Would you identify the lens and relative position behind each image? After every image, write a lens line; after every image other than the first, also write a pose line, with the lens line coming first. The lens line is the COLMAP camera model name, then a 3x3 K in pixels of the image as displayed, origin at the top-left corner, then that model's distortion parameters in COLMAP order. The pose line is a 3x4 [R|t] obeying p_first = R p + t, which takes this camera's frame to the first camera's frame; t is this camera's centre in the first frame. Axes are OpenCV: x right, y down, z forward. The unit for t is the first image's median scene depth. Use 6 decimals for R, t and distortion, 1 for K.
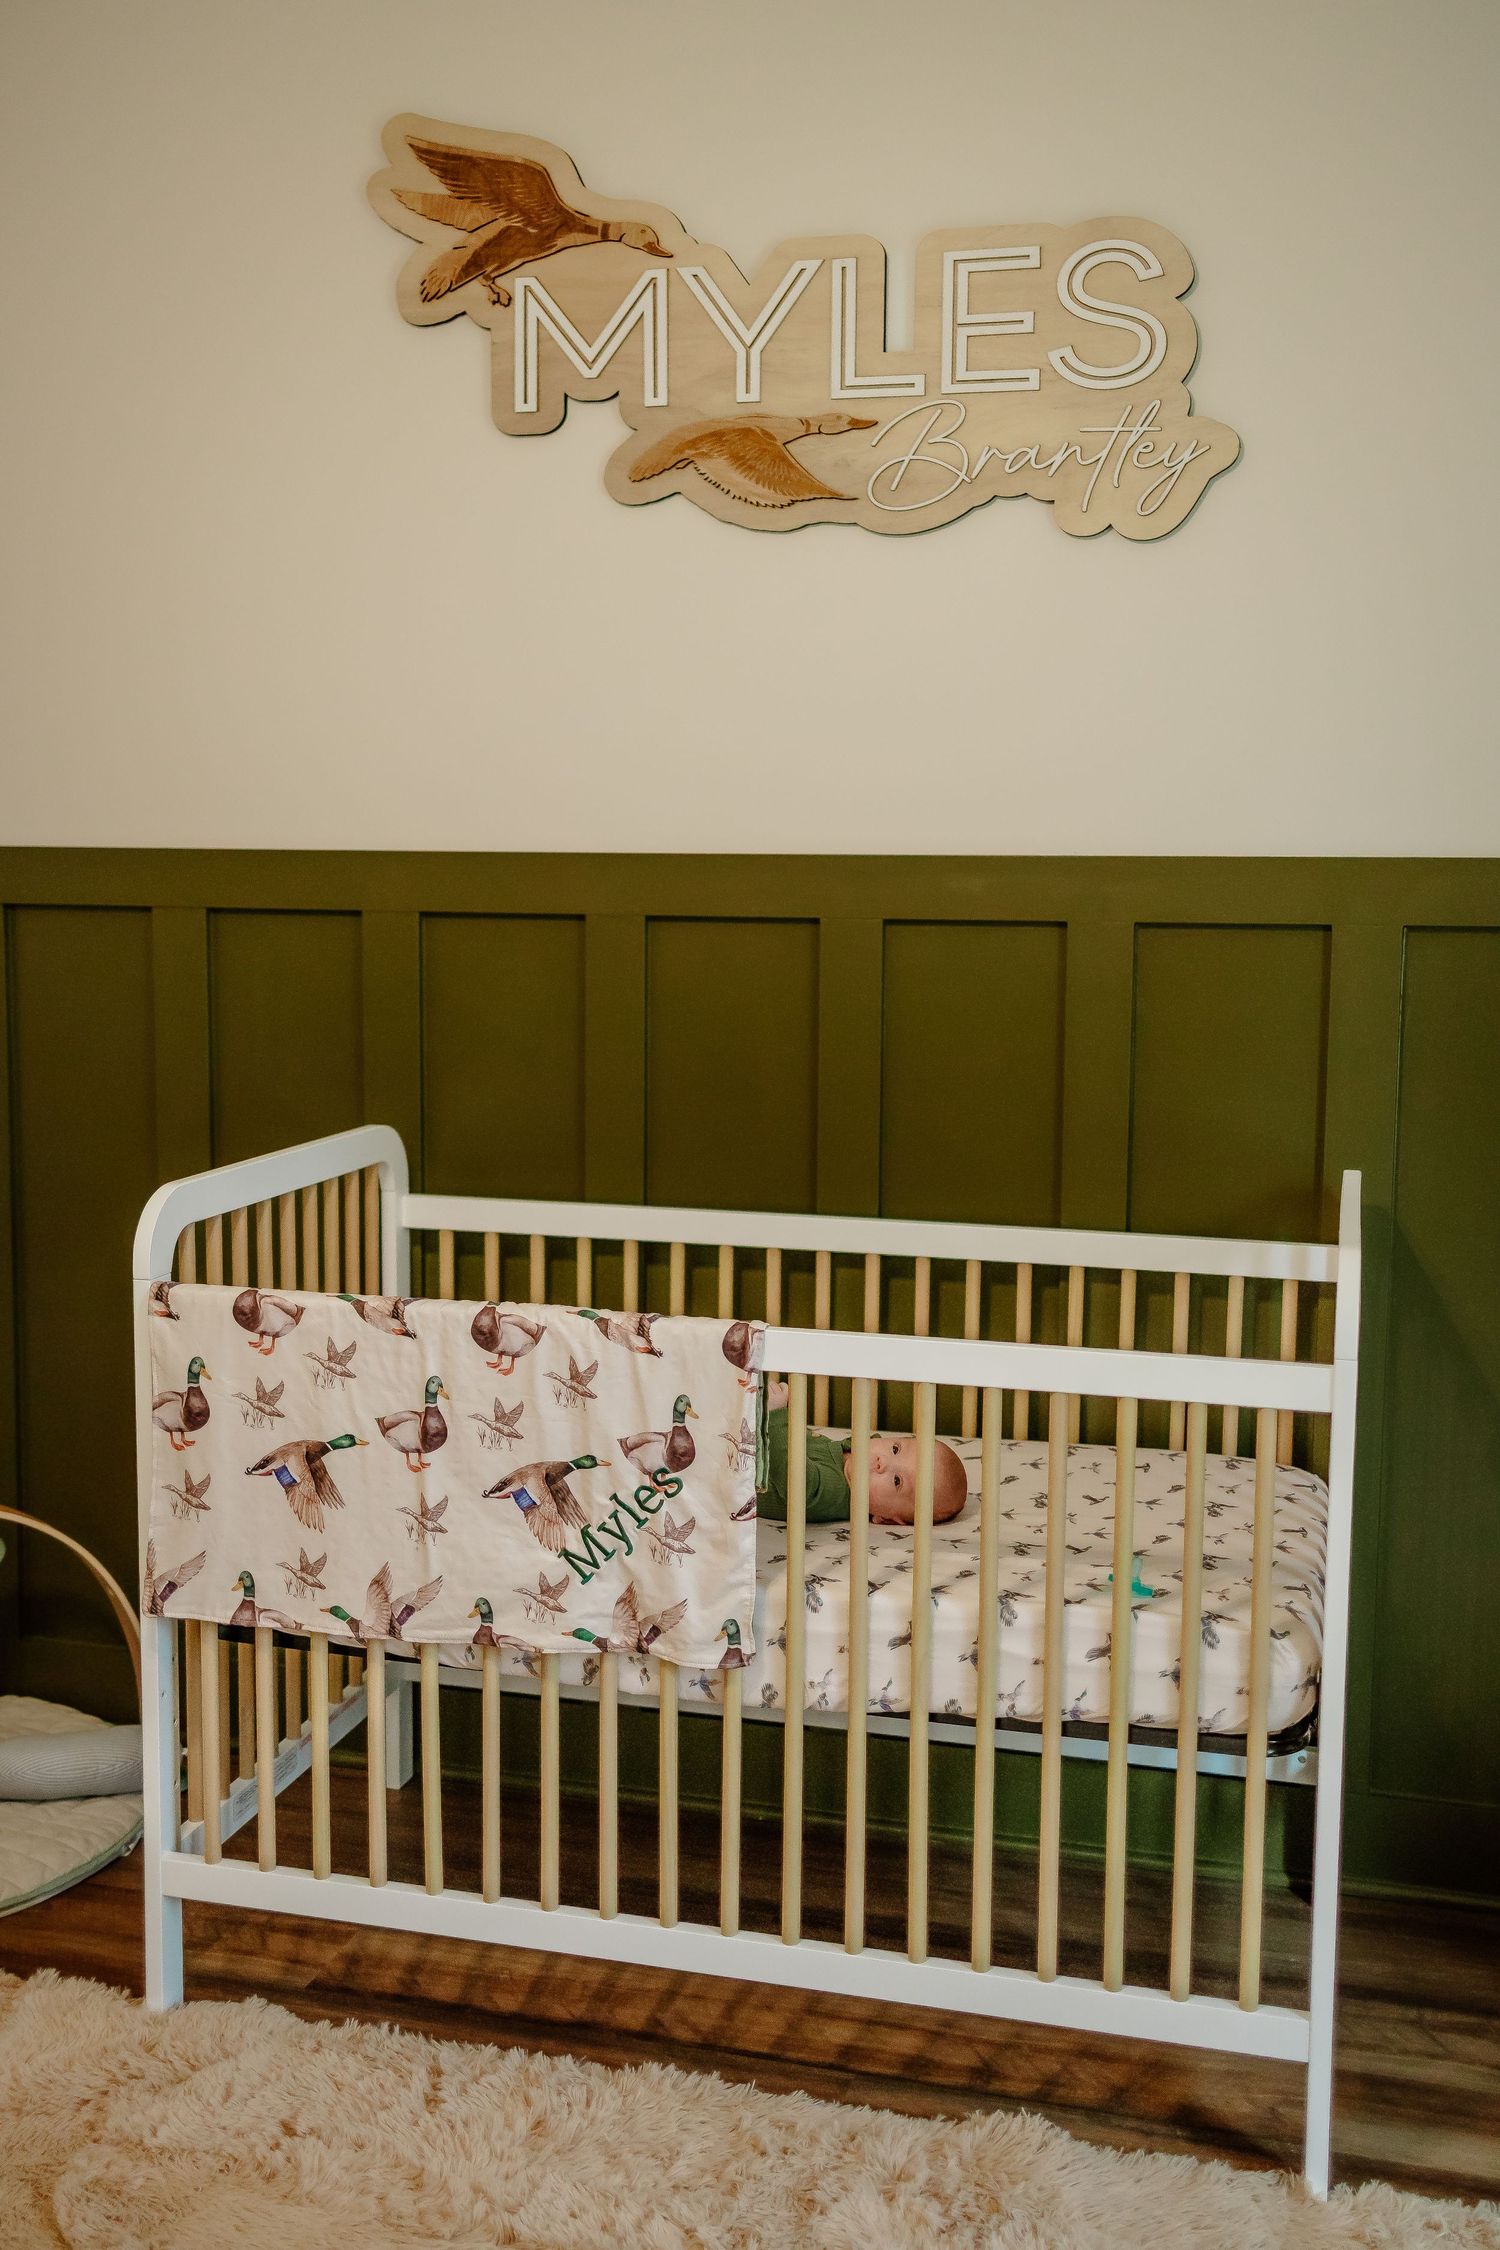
lens RADIAL K [[2397.2, 0, 762.9], [0, 2397.2, 1089.5], [0, 0, 1]] dist [-0.000984, 0.065717]
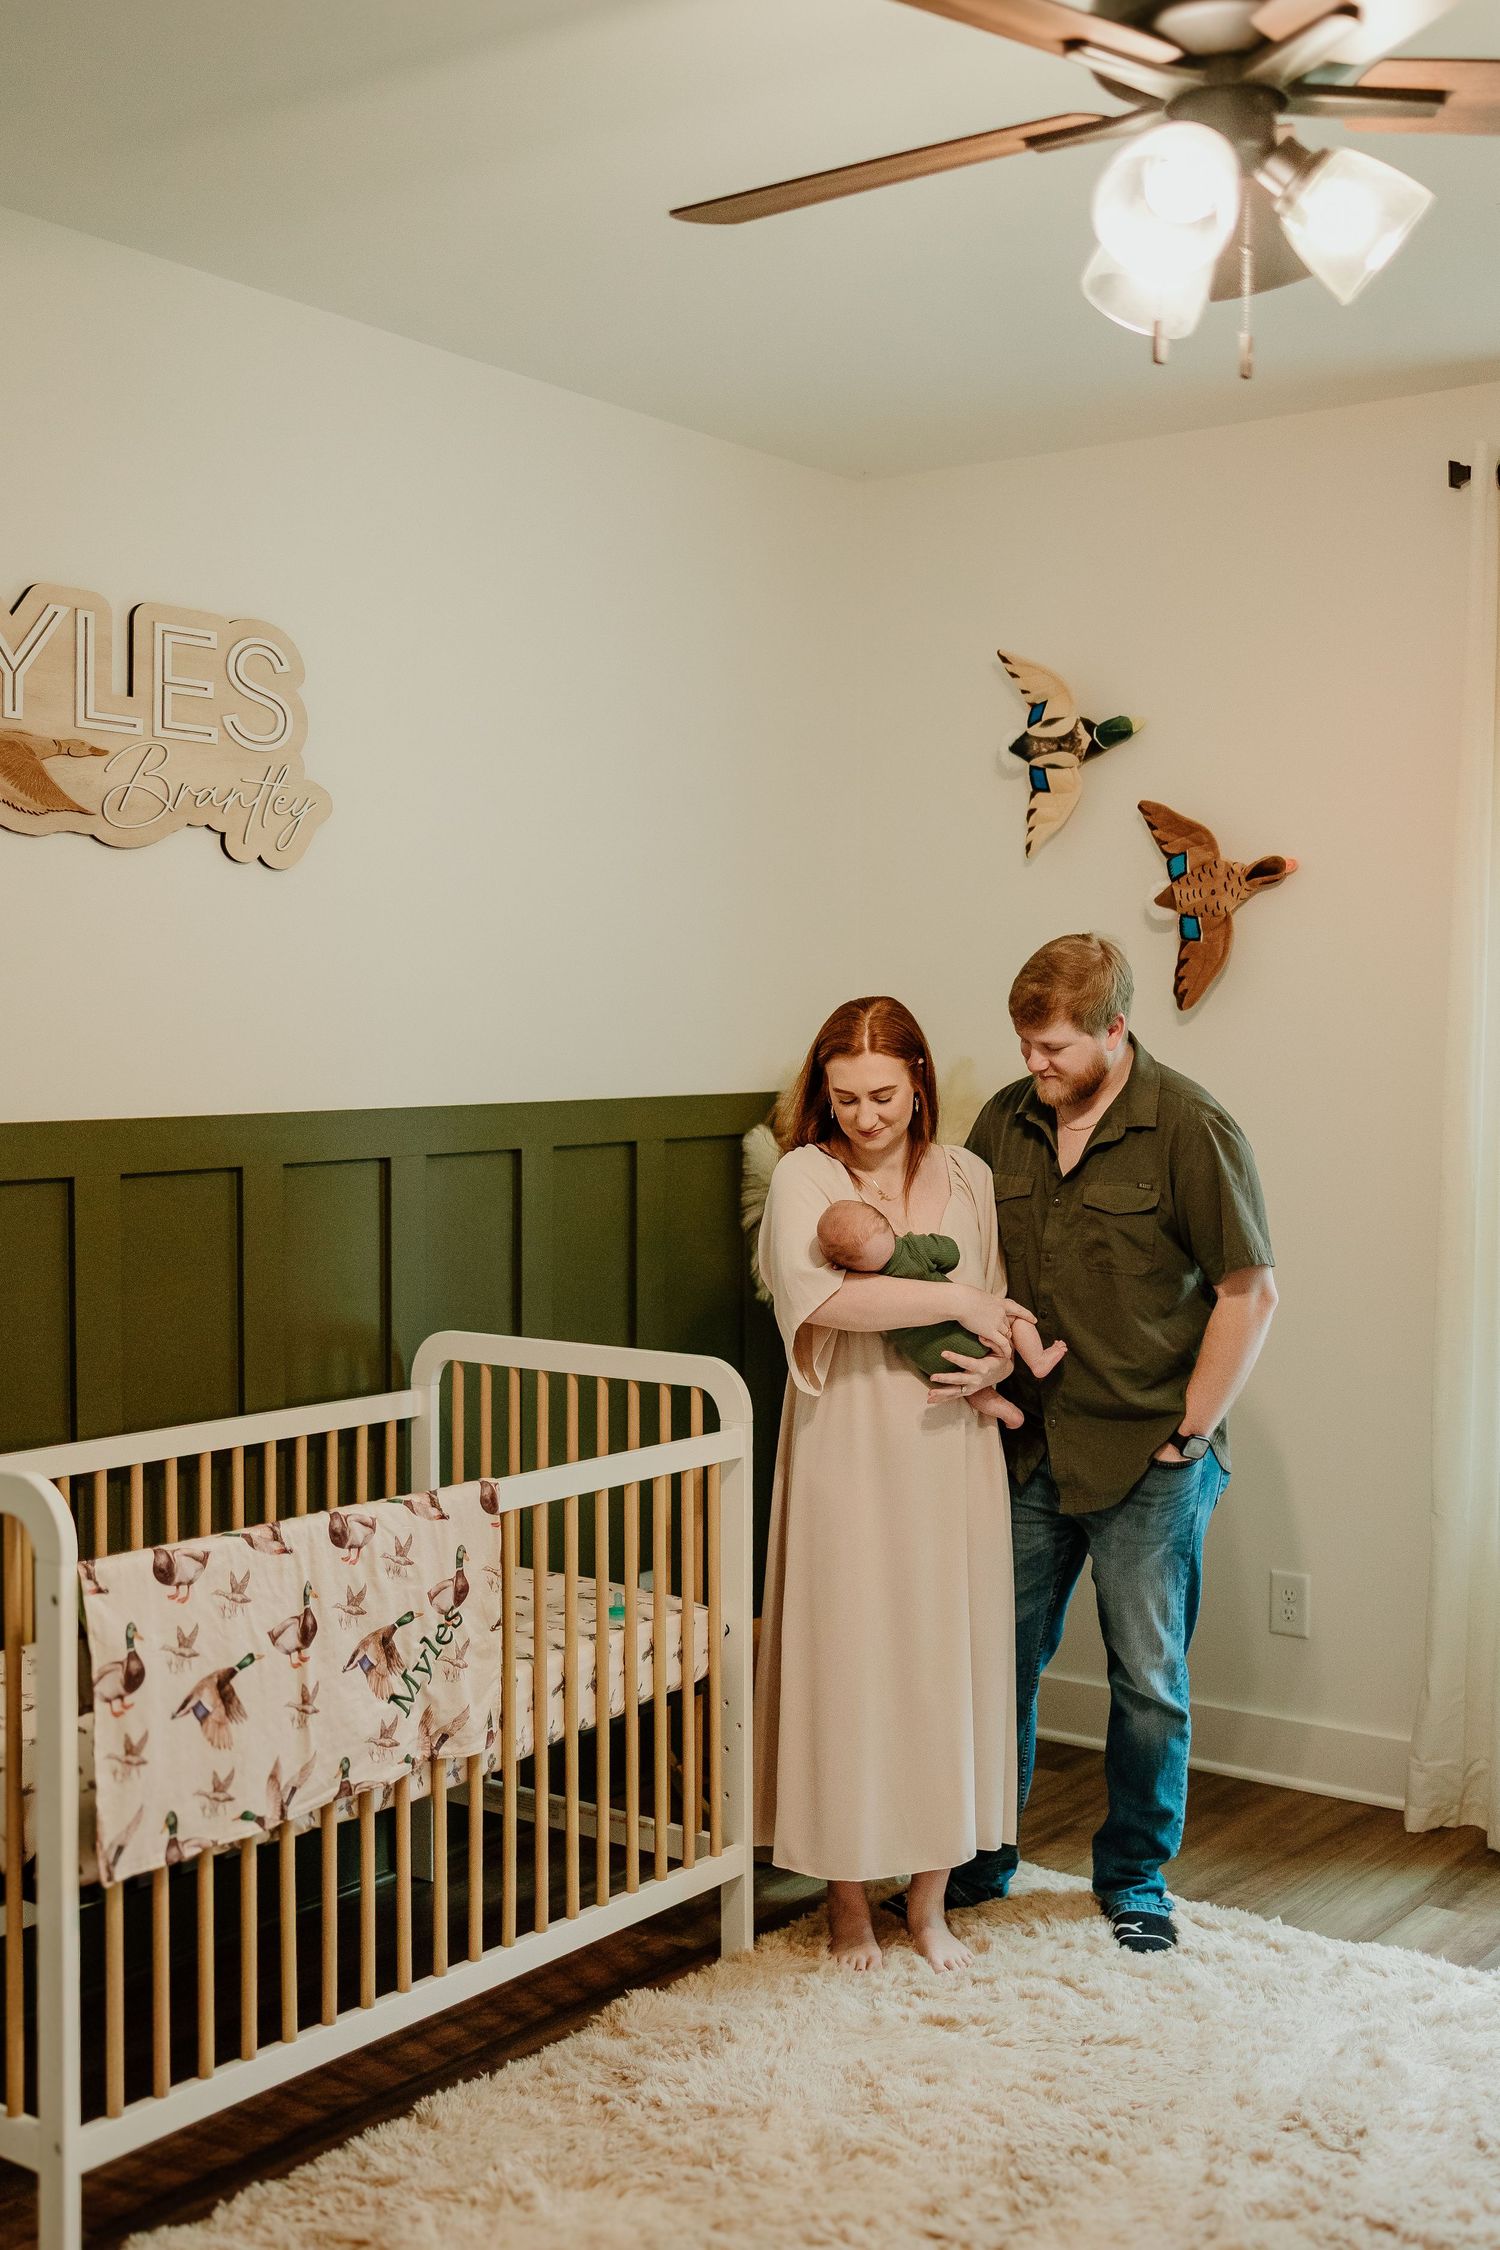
lens RADIAL K [[2466.1, 0, 843.6], [0, 2466.1, 1127.7], [0, 0, 1]] dist [-0.016188, 0.021846]
pose [[0.333263, -0.045474, 0.941737, -1.166903], [0.098638, 0.995037, 0.013142, -0.090561], [-0.937660, 0.088511, 0.336095, 0.327850]]
